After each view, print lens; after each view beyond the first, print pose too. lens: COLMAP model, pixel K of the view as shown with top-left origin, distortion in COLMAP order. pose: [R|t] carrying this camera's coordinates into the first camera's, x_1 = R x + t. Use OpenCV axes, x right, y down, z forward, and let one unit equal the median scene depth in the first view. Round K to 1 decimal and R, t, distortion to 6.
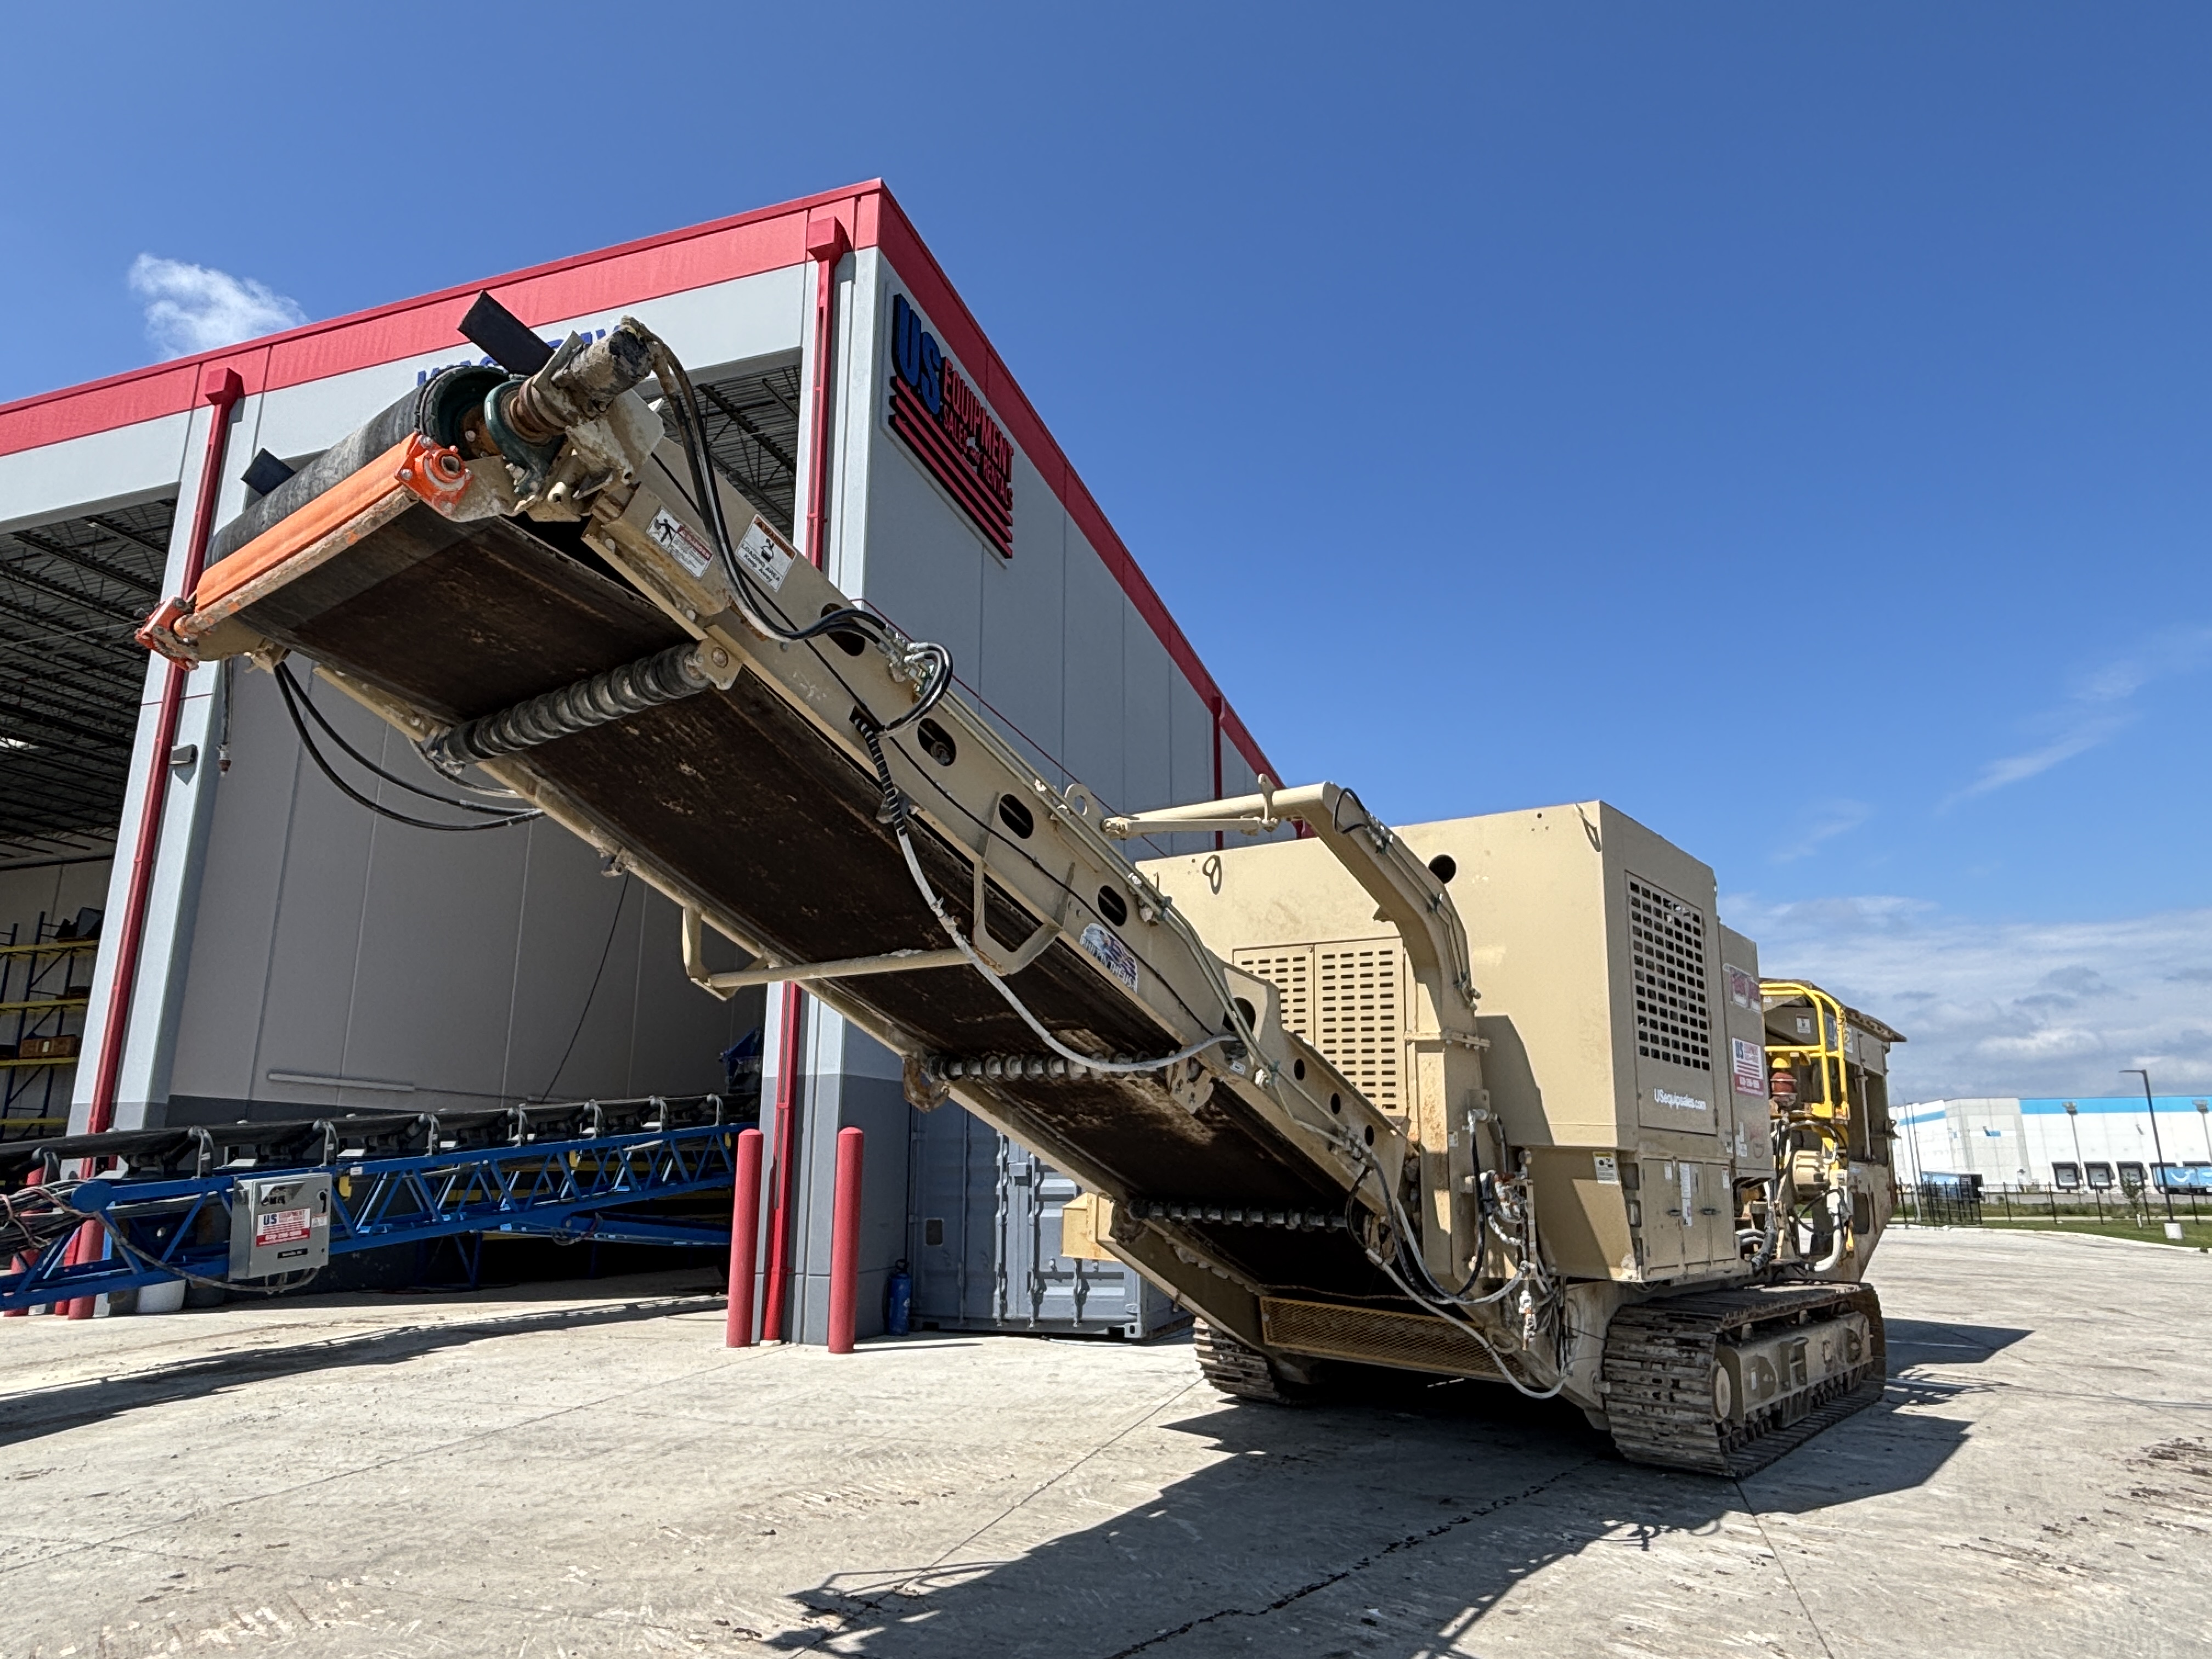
lens RADIAL K [[1341.7, 0, 1072.1], [0, 1341.7, 833.5], [0, 0, 1]] dist [0.002029, -0.021168]
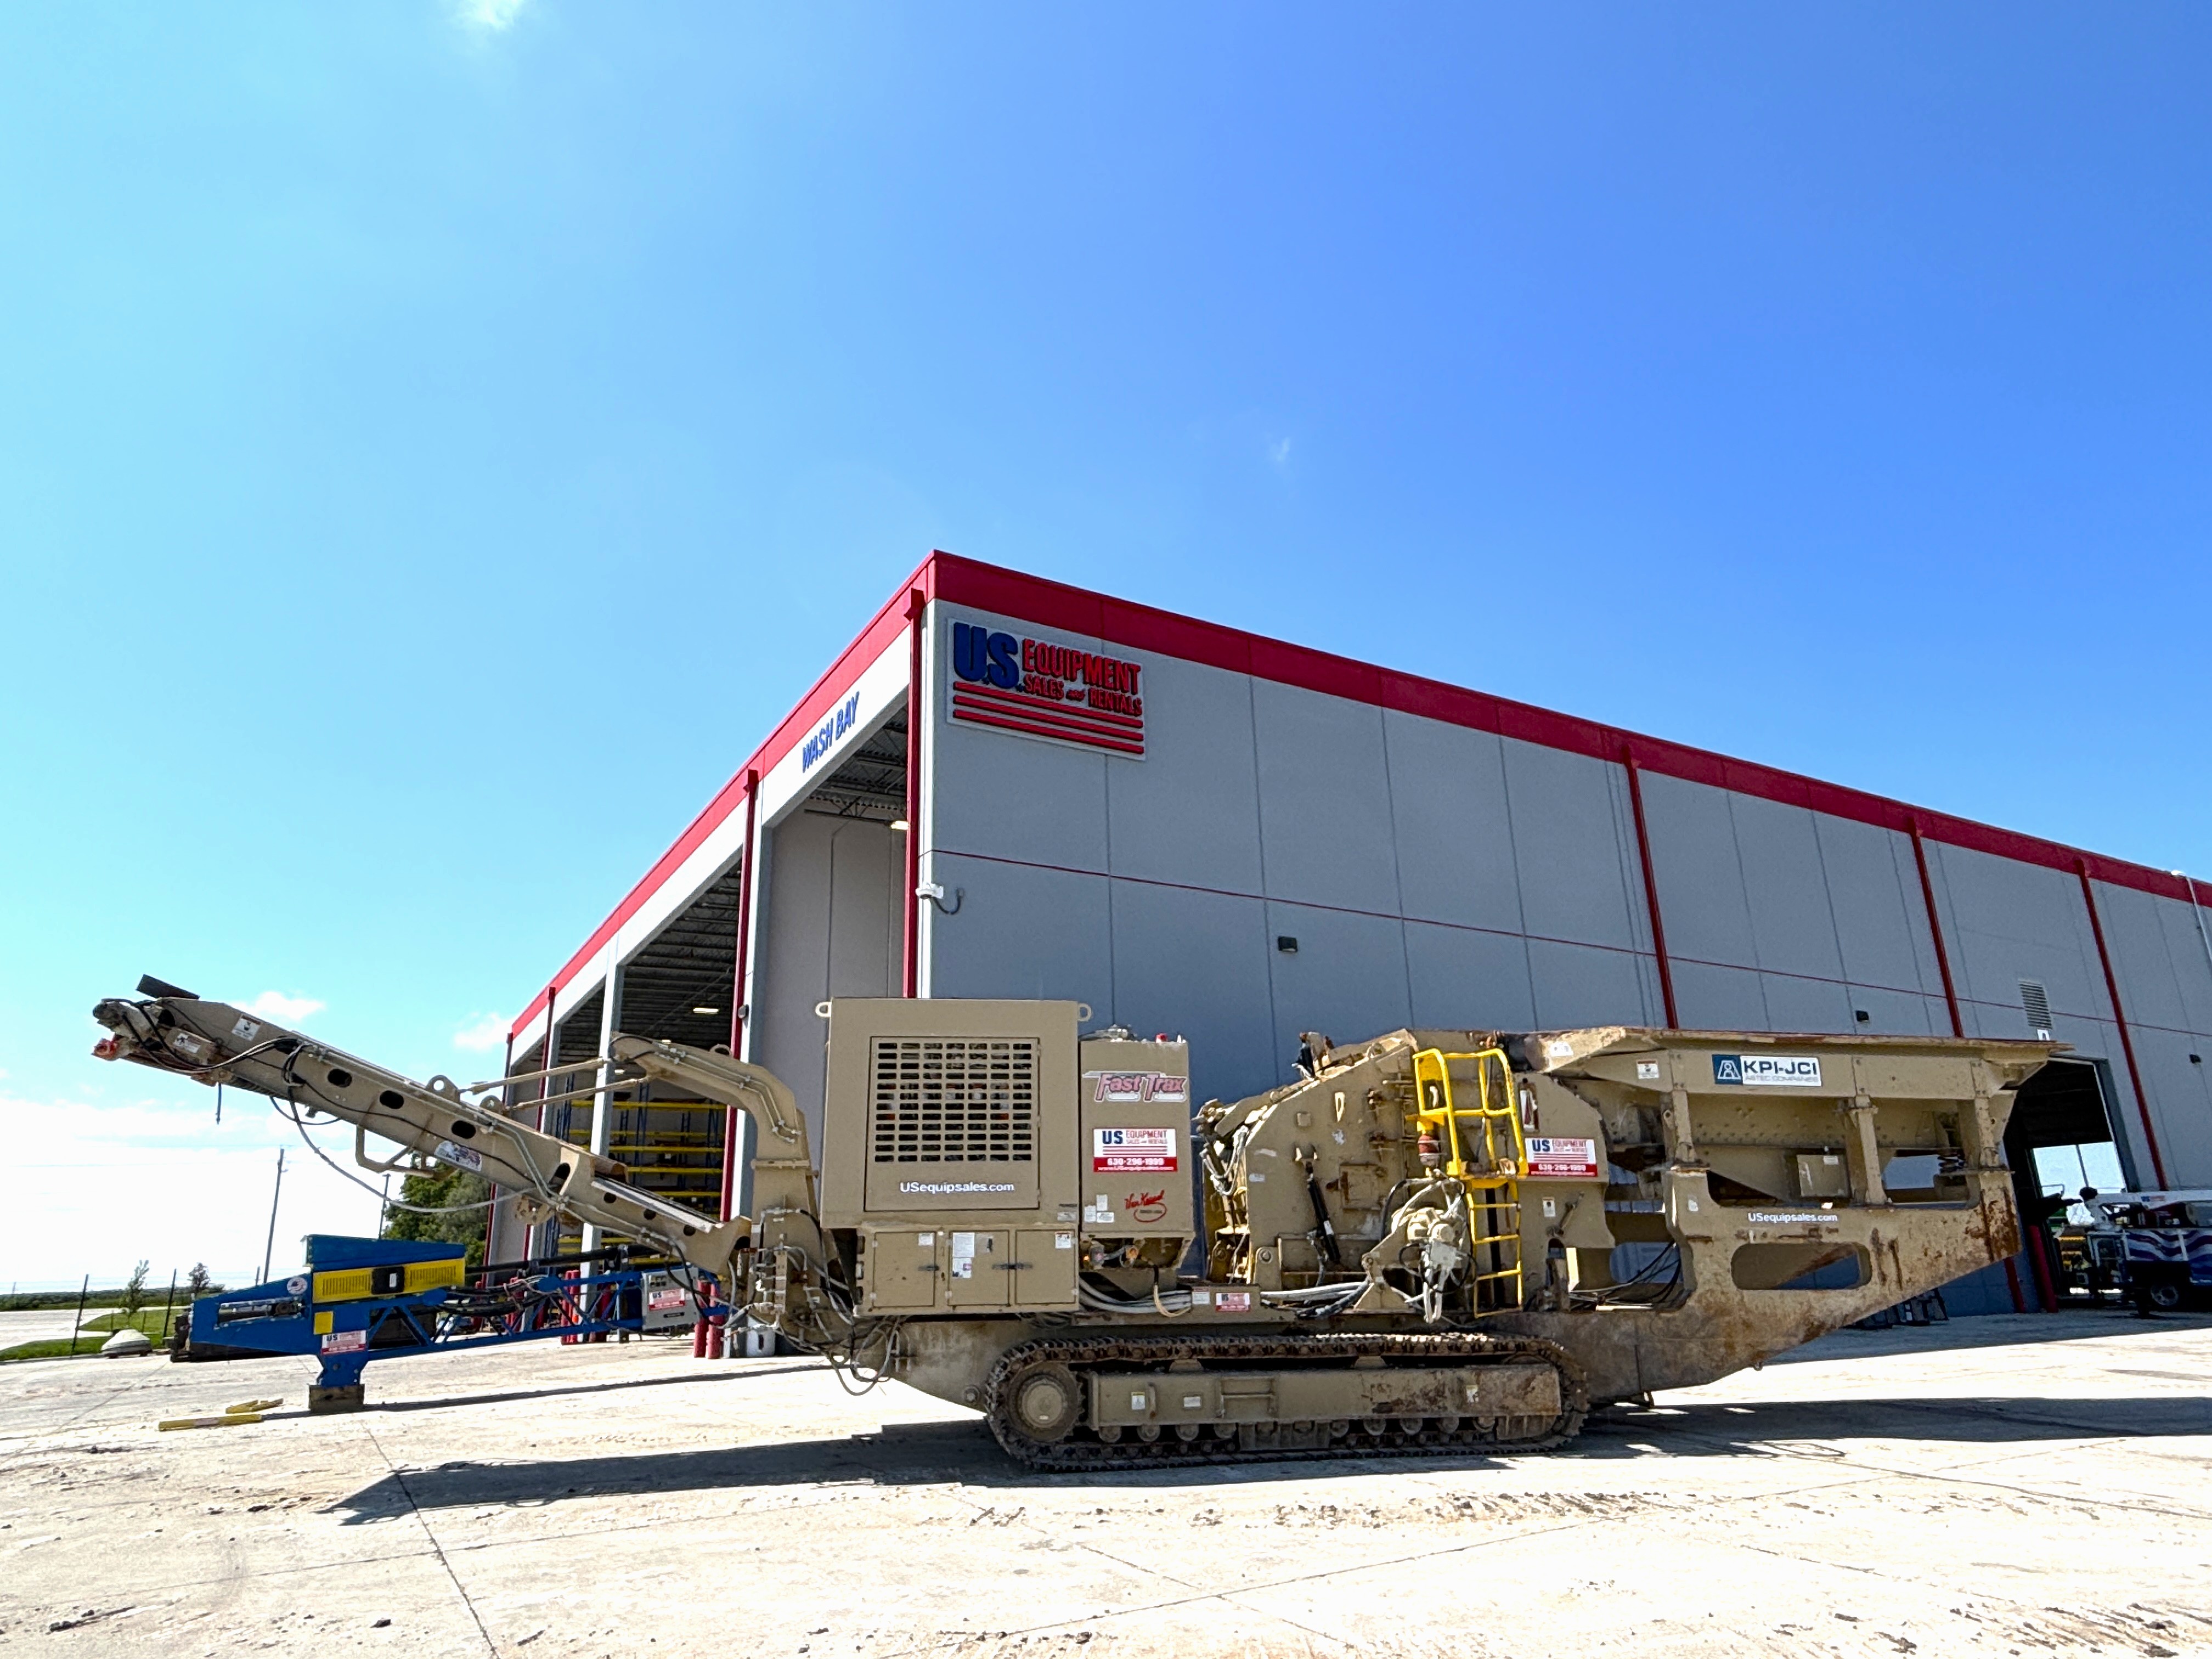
lens RADIAL K [[1341.7, 0, 1072.1], [0, 1341.7, 833.5], [0, 0, 1]] dist [0.002029, -0.021168]
pose [[0.741532, -0.234163, -0.628727, 0.818522], [0.195472, 0.971864, -0.131418, 0.023837], [0.641810, -0.025448, 0.766441, -0.004619]]
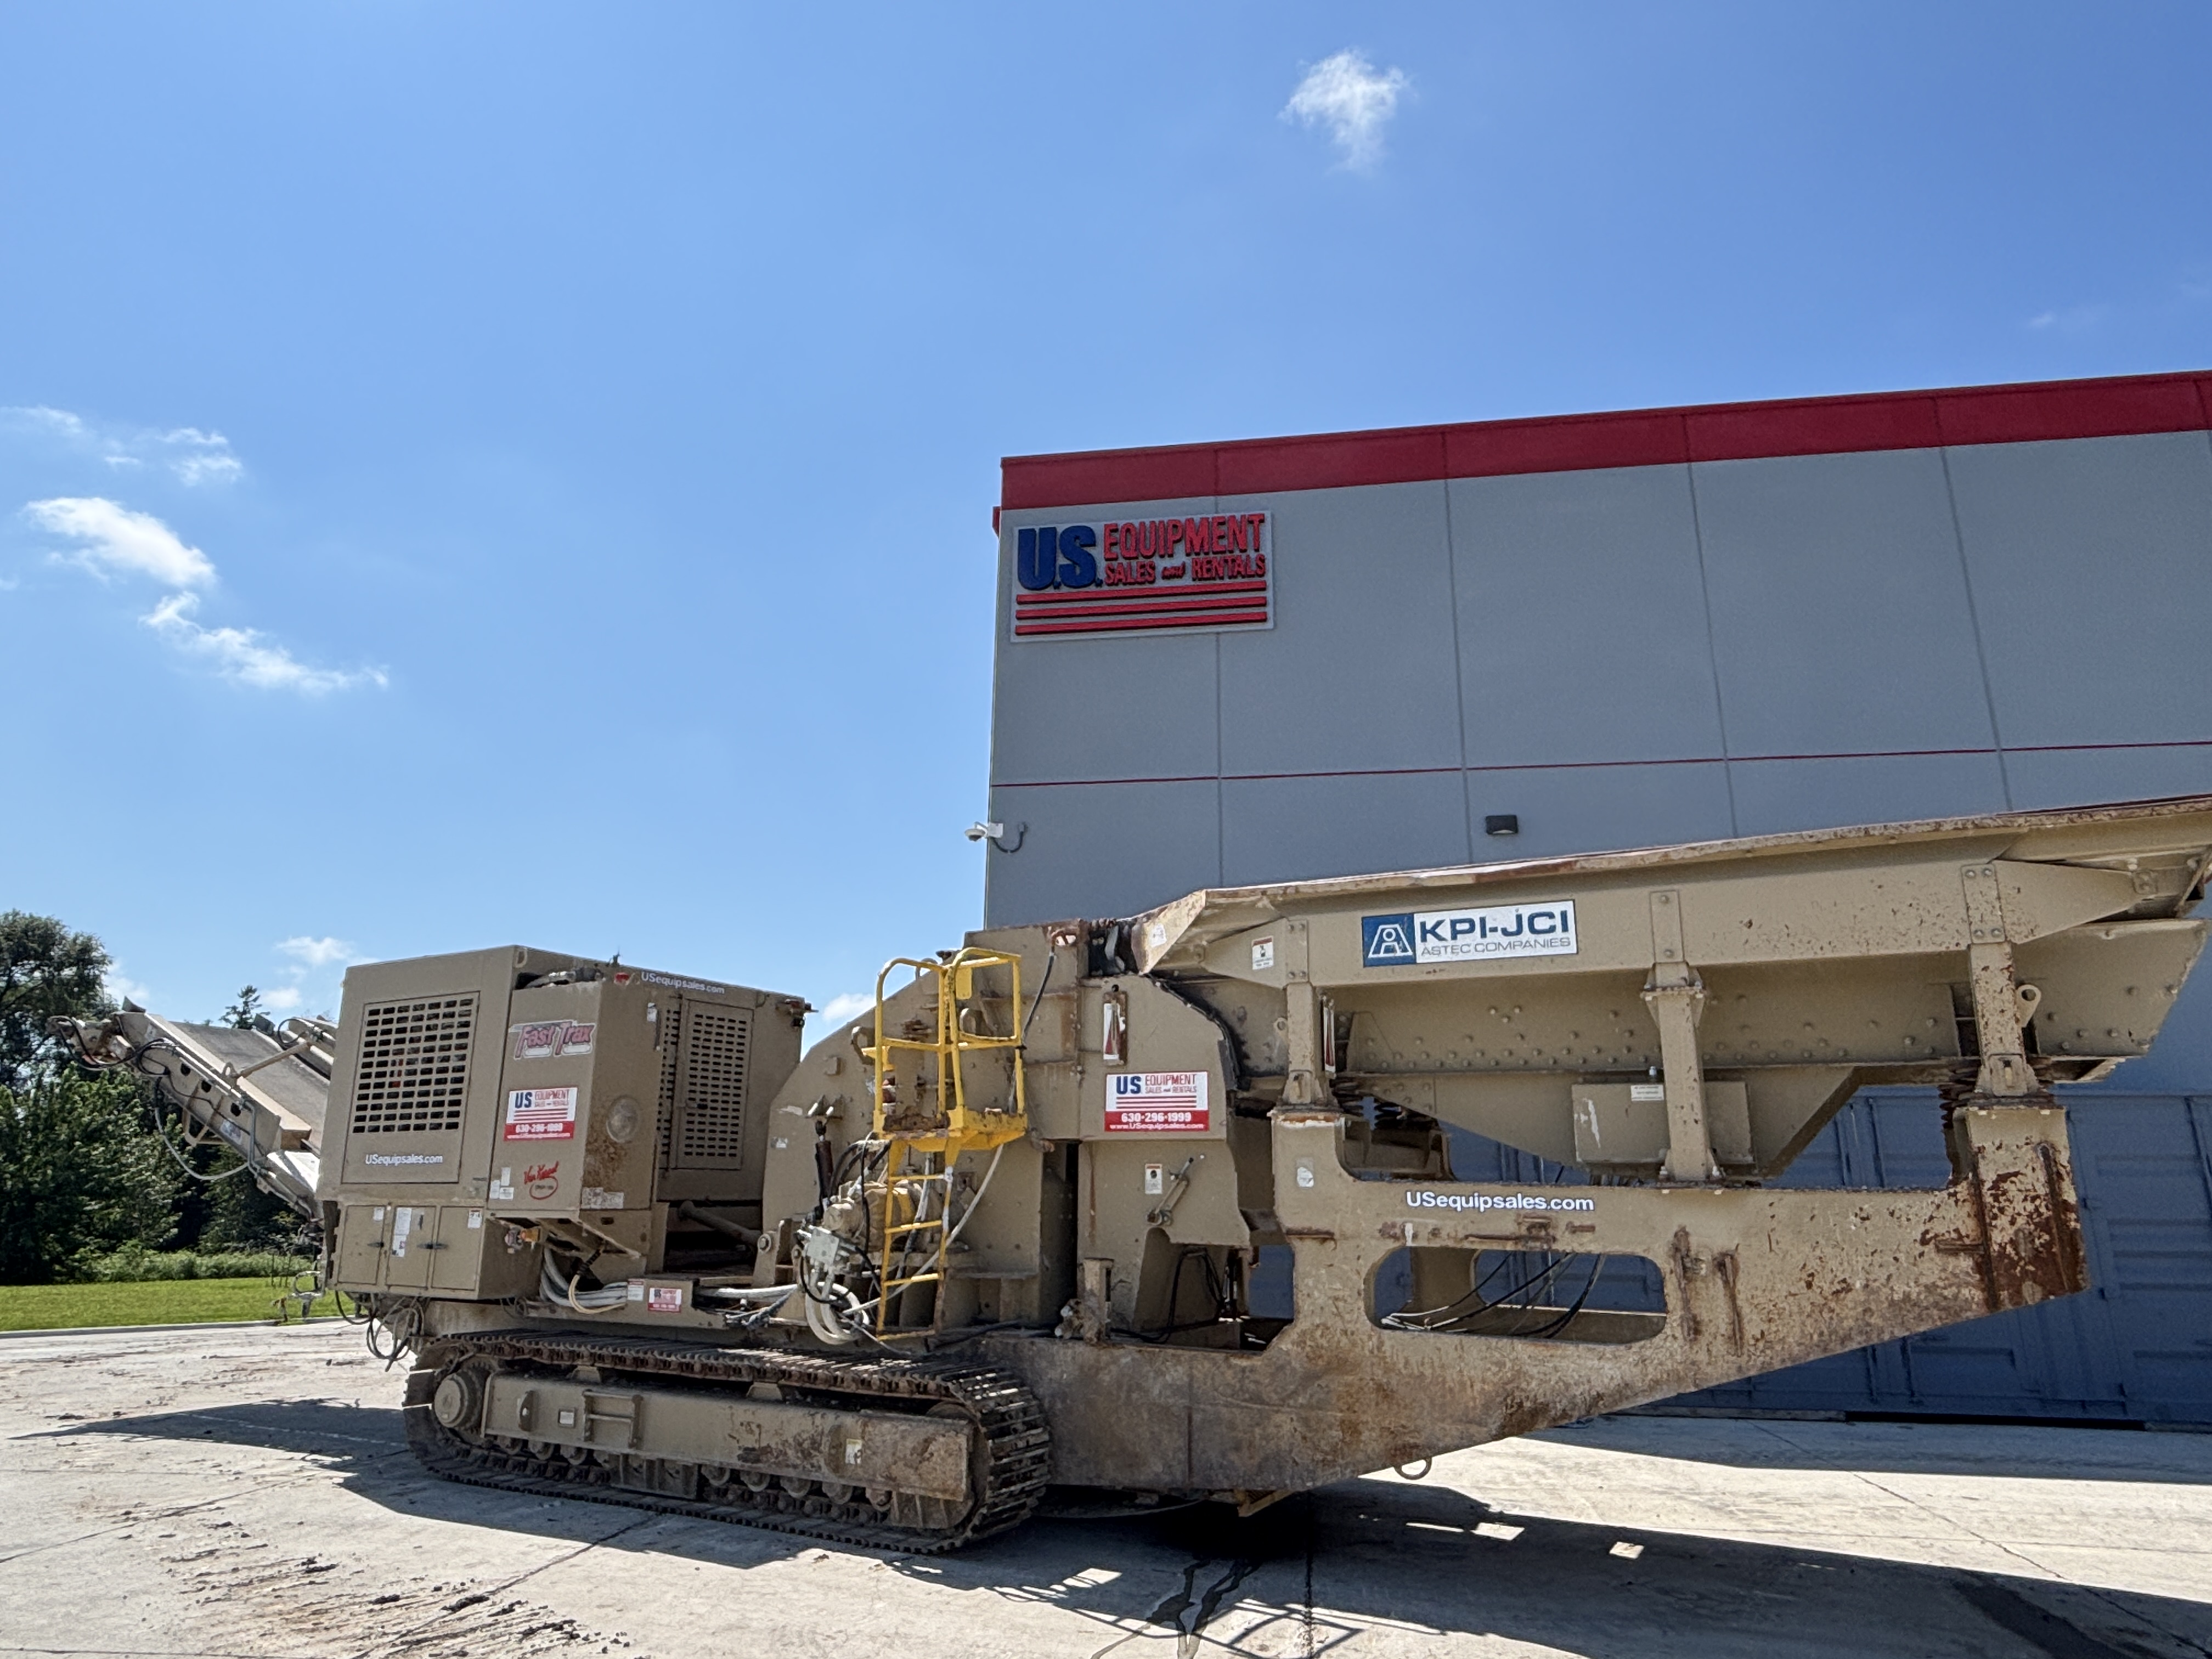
lens RADIAL K [[1351.6, 0, 1076.8], [0, 1351.6, 830.7], [0, 0, 1]] dist [0.064749, -0.091168]
pose [[0.161750, -0.299828, -0.940181, 1.024471], [0.234819, 0.937055, -0.258433, 0.212351], [0.958487, -0.178970, 0.221974, 0.739453]]
